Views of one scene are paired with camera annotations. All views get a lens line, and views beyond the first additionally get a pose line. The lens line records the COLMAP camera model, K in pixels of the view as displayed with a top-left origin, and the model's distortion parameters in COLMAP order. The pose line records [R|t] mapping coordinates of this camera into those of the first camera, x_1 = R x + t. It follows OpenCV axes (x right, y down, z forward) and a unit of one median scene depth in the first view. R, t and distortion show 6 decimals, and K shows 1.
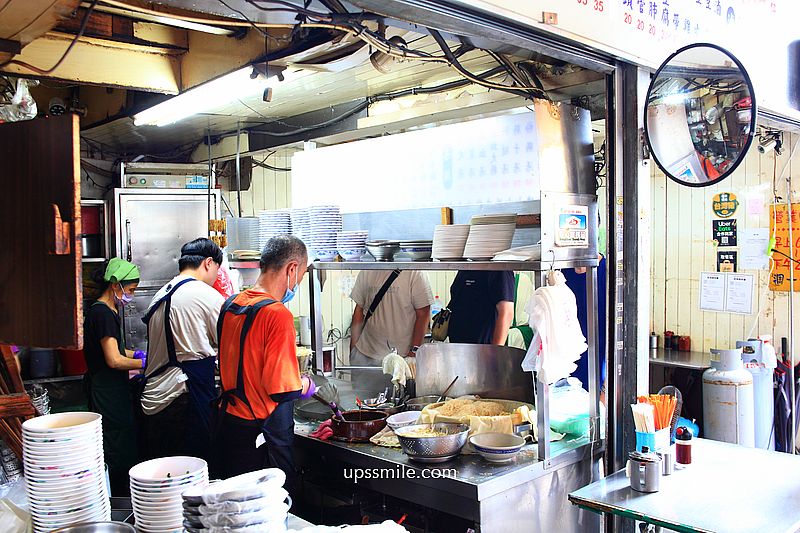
lens RADIAL K [[729.1, 0, 400.7], [0, 729.1, 263.4], [0, 0, 1]] dist [-0.068367, 0.000000]
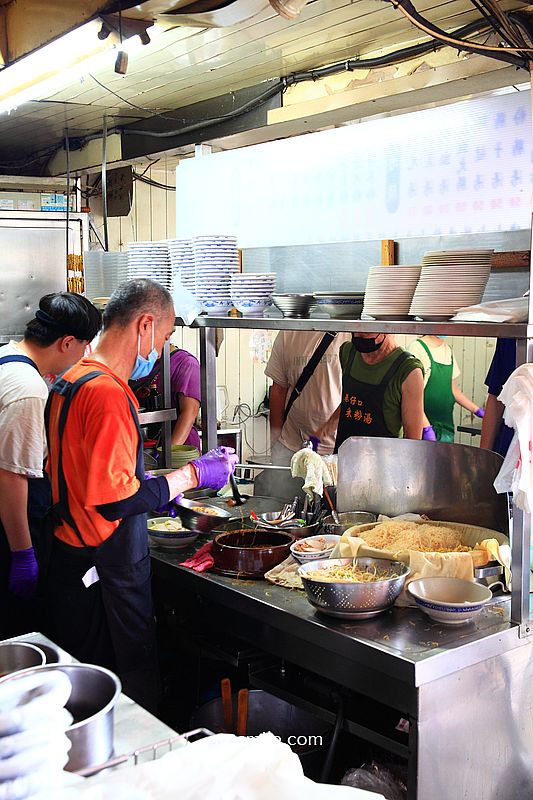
lens RADIAL K [[930.3, 0, 264.4], [0, 930.3, 404.8], [0, 0, 1]] dist [0.013477, 0.000000]
pose [[0.996432, 0.027742, -0.079707, 0.021377], [-0.020103, 0.995265, 0.095098, -0.004121], [0.081968, -0.093156, 0.992272, 0.118400]]
